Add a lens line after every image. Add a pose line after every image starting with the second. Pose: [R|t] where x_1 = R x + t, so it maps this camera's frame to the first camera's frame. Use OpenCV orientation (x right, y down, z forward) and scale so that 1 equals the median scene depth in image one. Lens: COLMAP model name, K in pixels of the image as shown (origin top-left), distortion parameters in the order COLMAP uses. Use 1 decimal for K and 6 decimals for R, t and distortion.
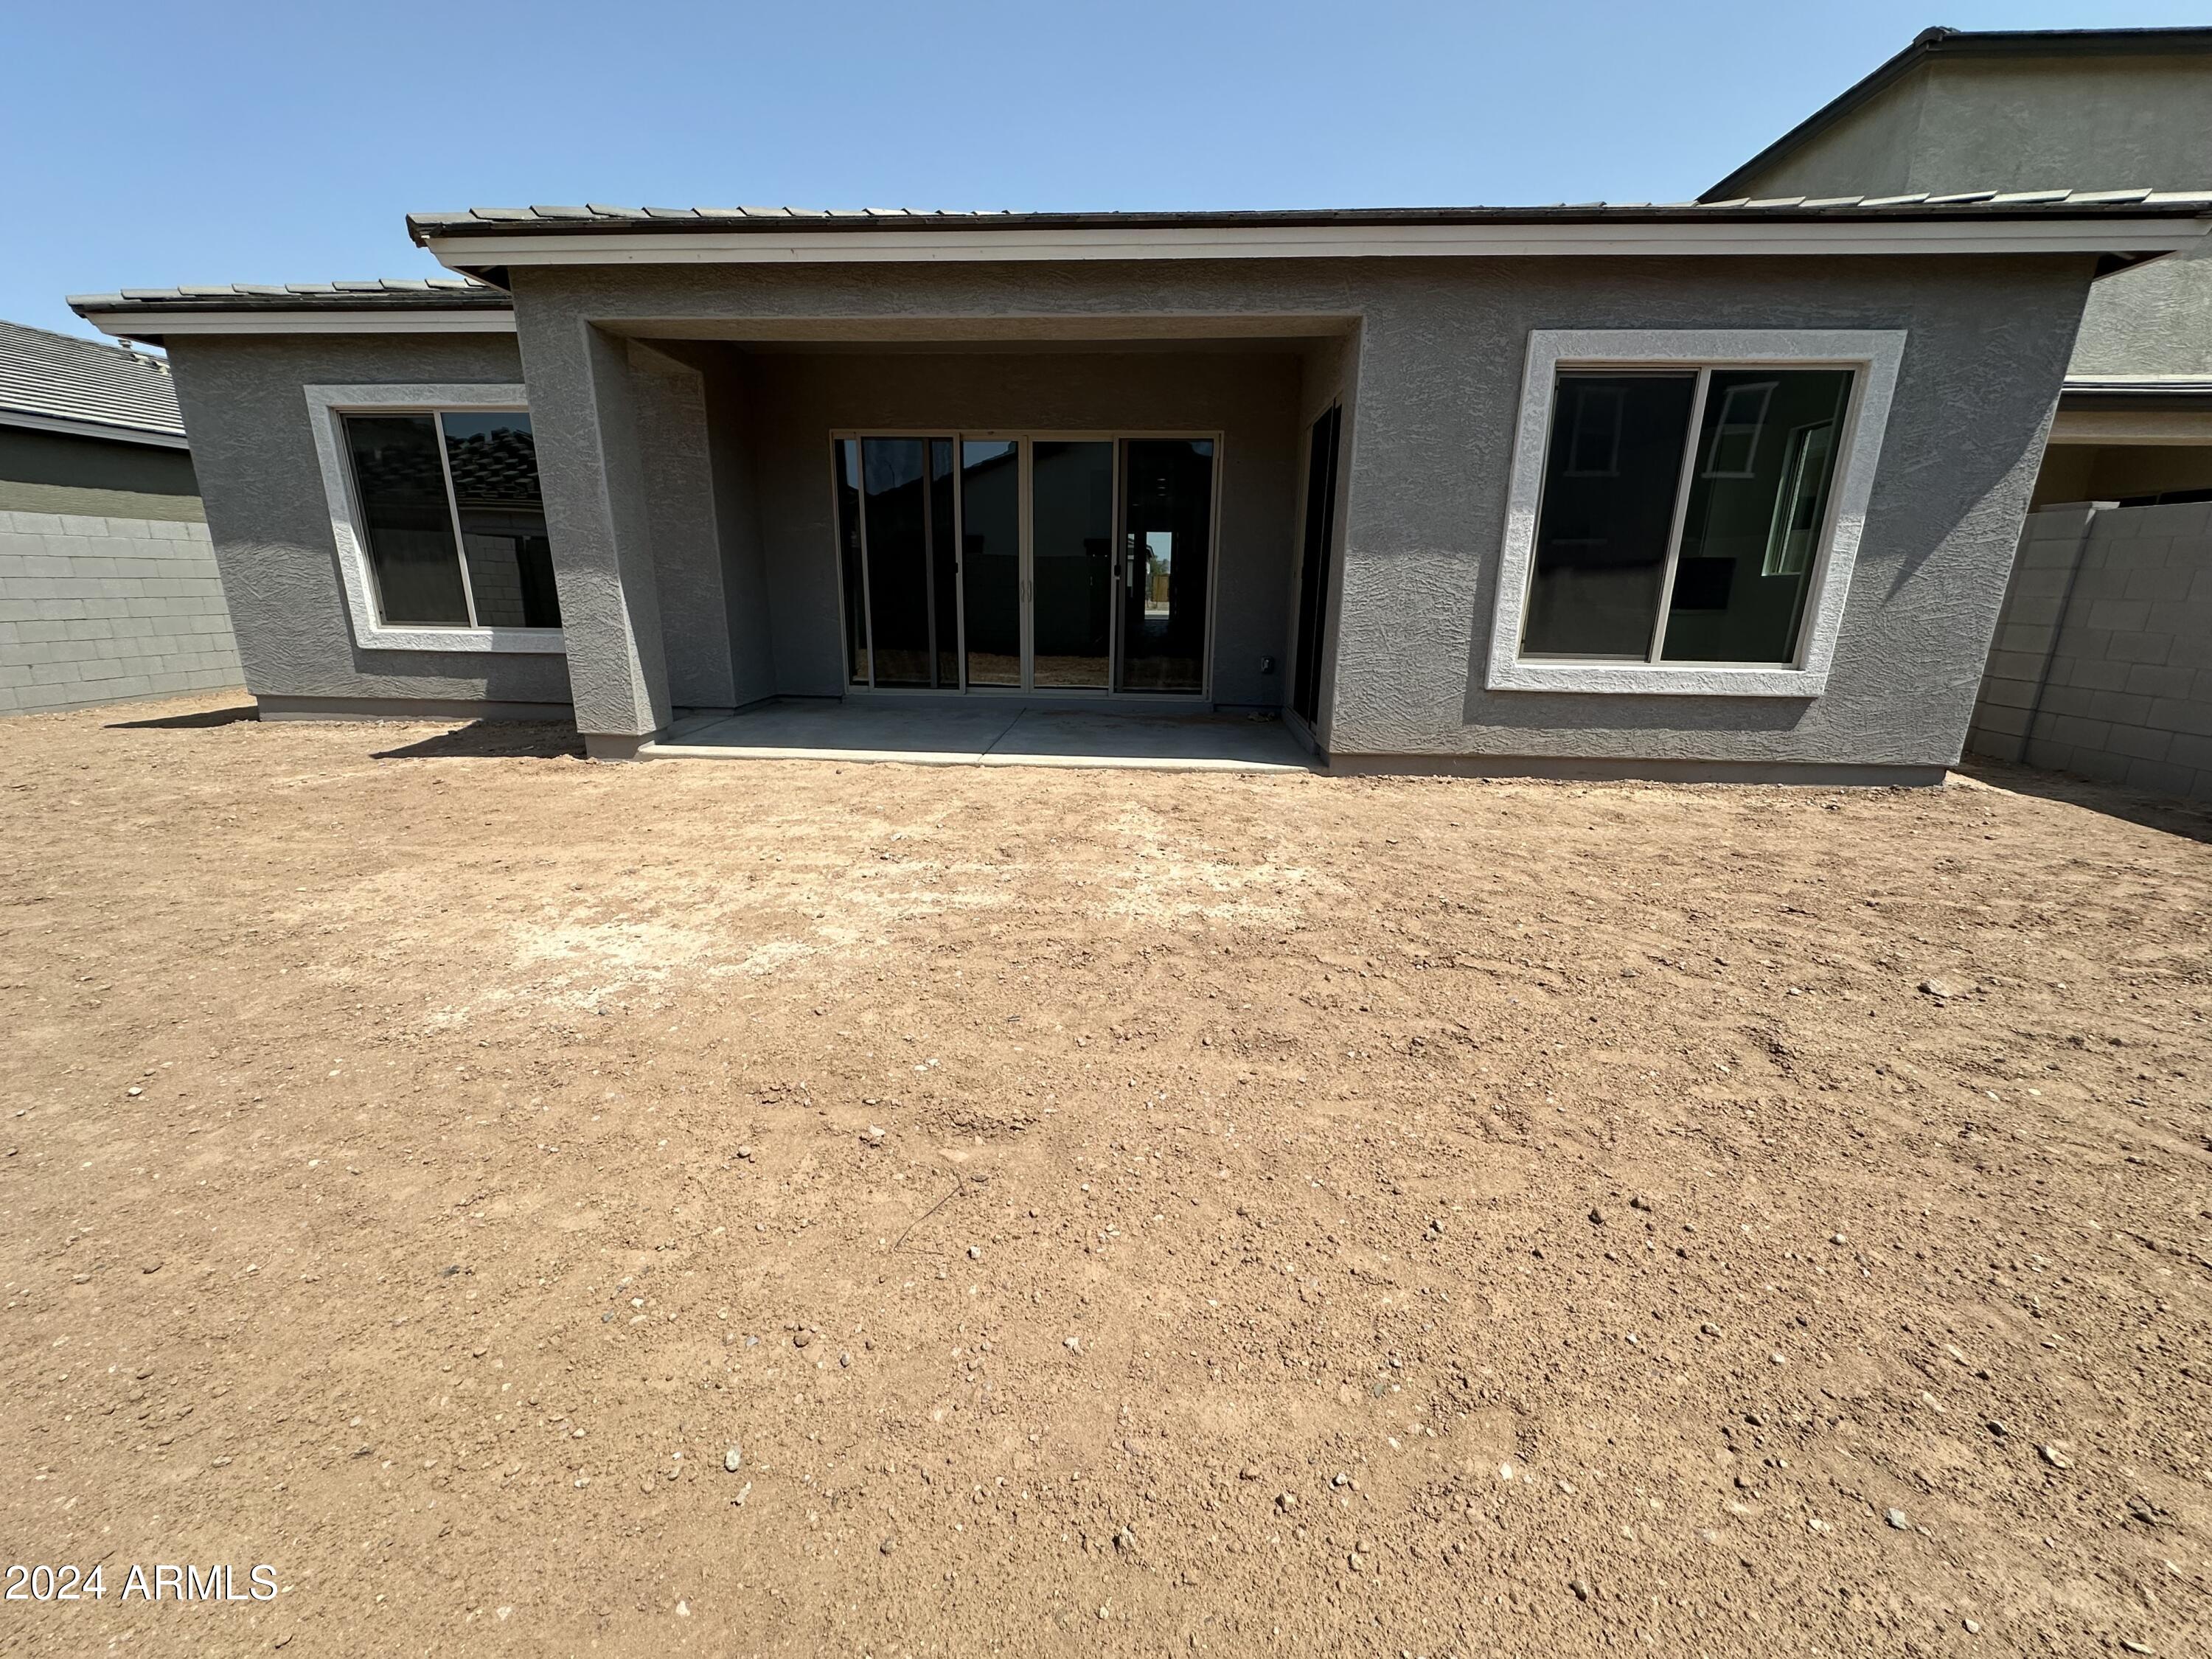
lens RADIAL K [[884.9, 0, 1102.8], [0, 884.9, 834.8], [0, 0, 1]] dist [-0.002661, 0.000206]
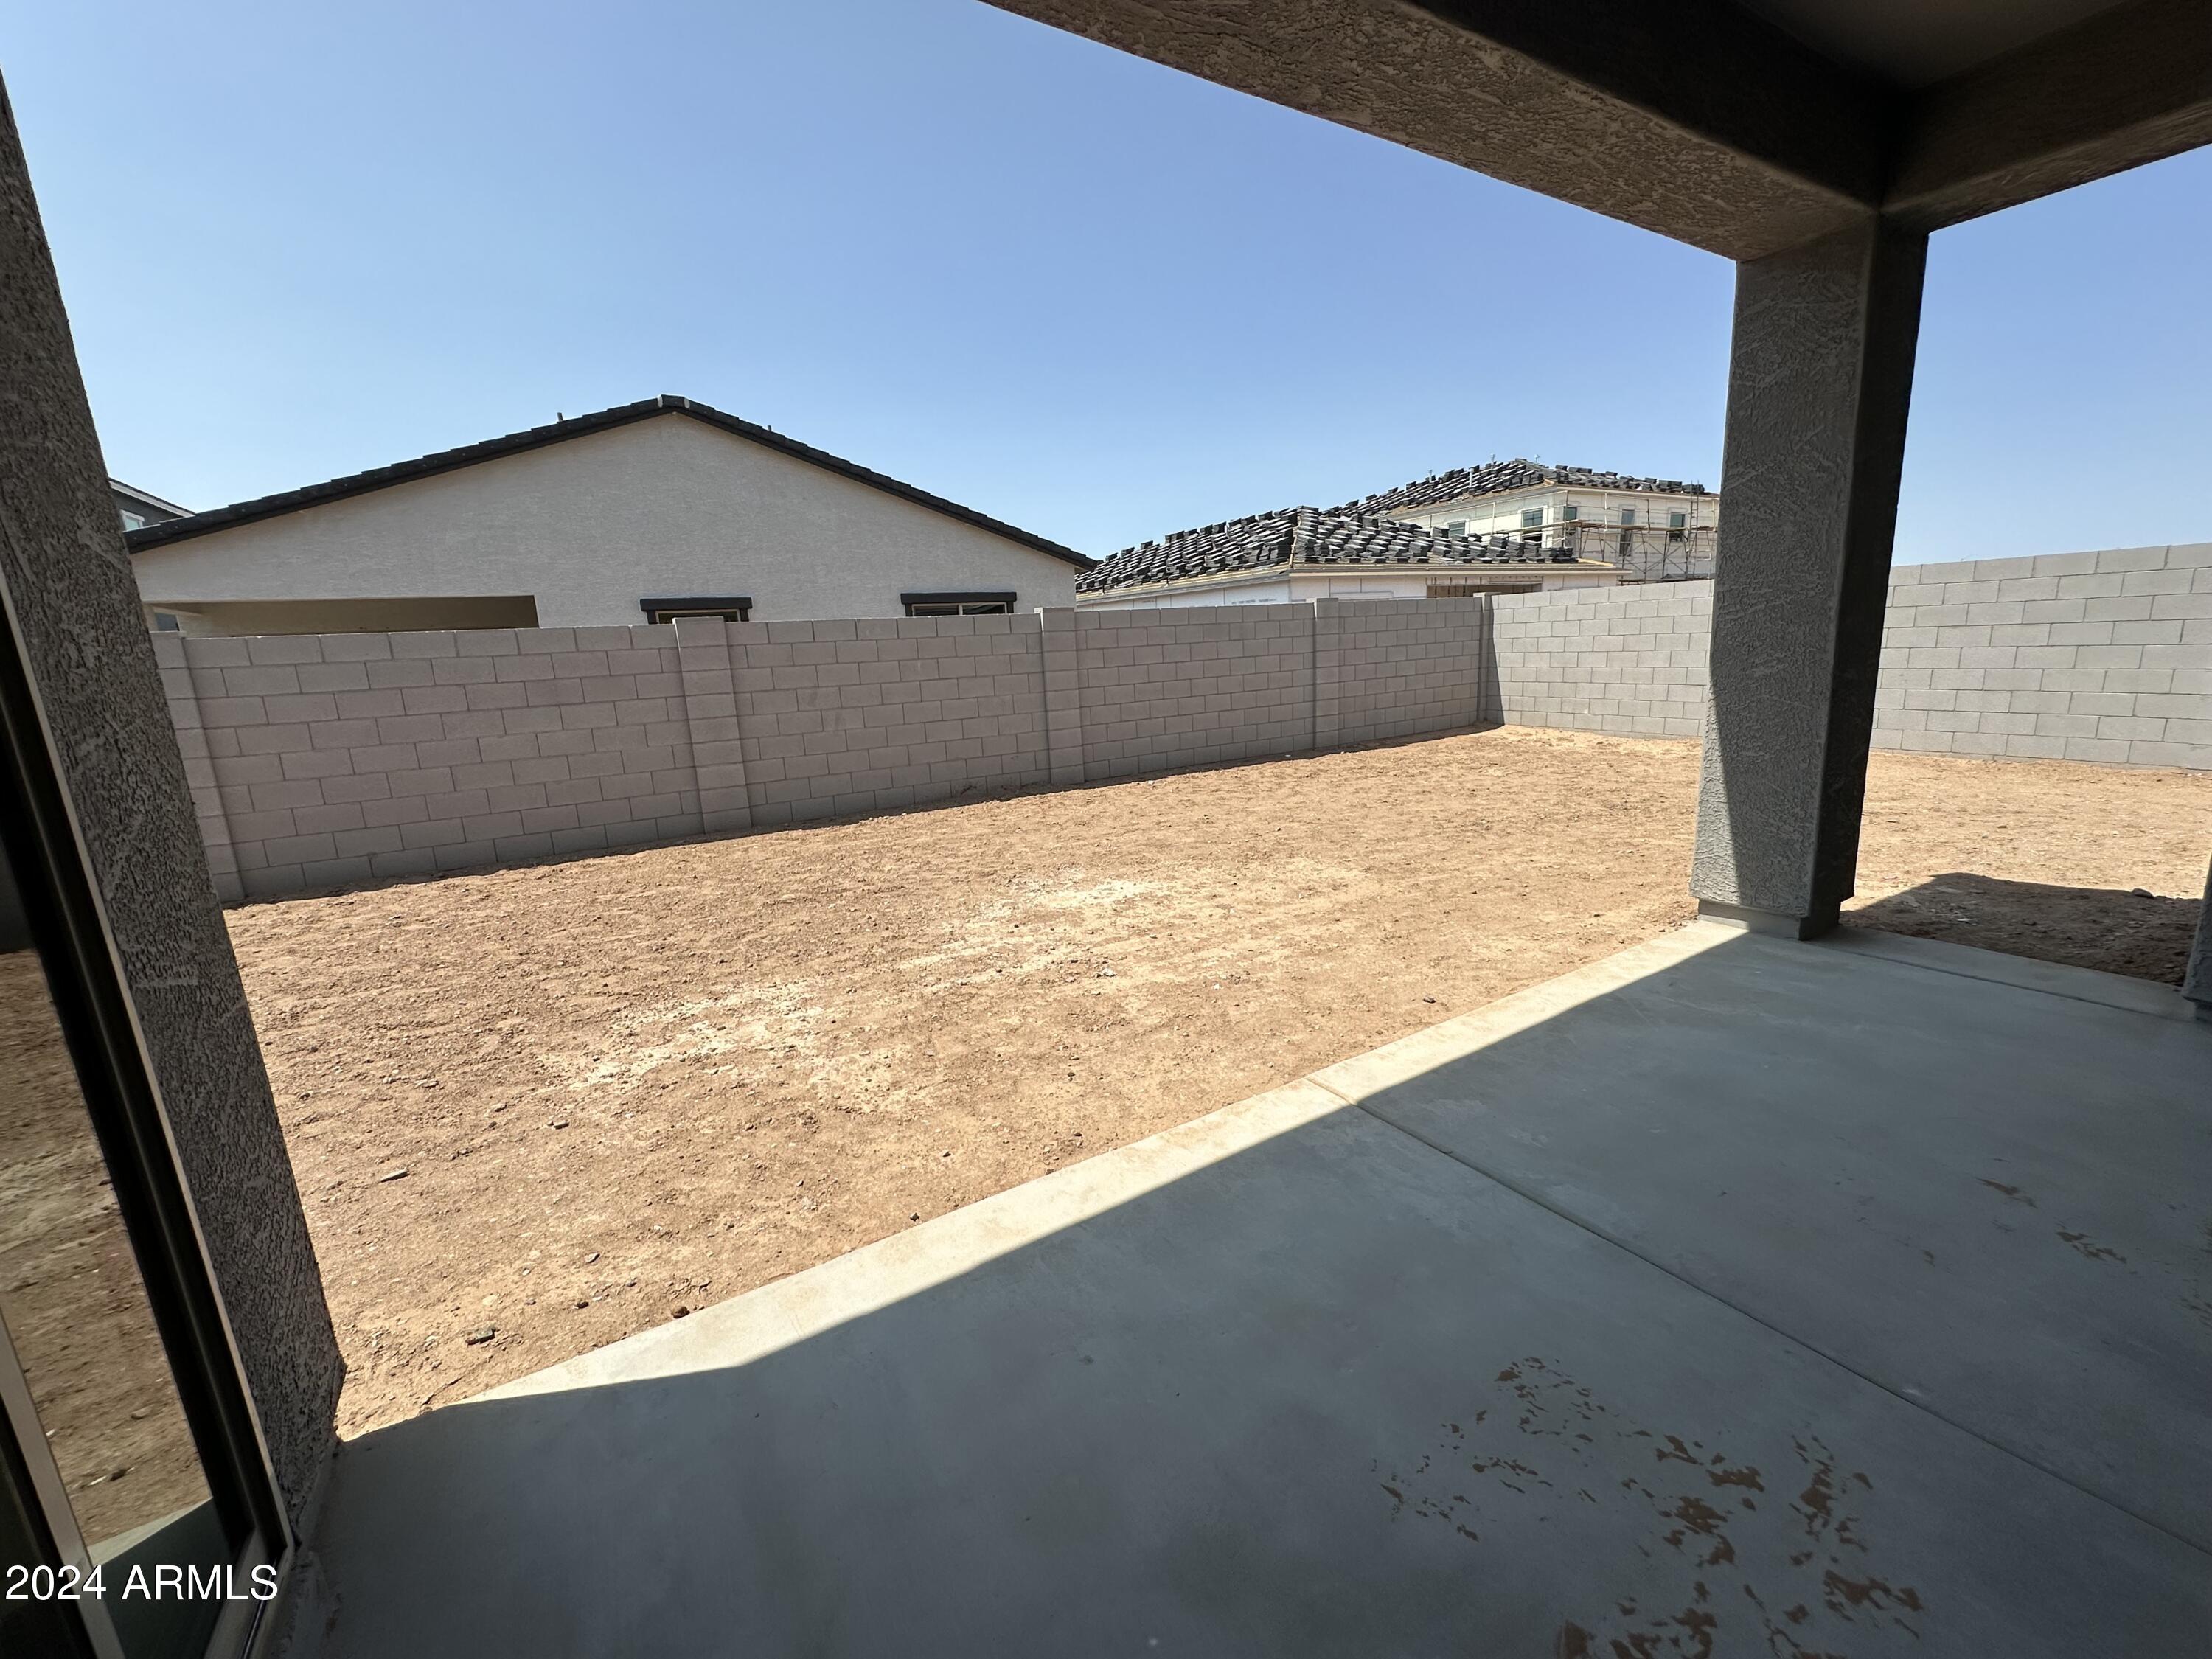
lens RADIAL K [[884.9, 0, 1102.6], [0, 884.9, 824.3], [0, 0, 1]] dist [-0.002661, 0.000206]
pose [[-0.821320, 0.144555, -0.551848, 0.251972], [-0.118462, 0.903057, 0.412861, -0.533935], [0.558032, 0.404465, -0.724575, 1.716529]]
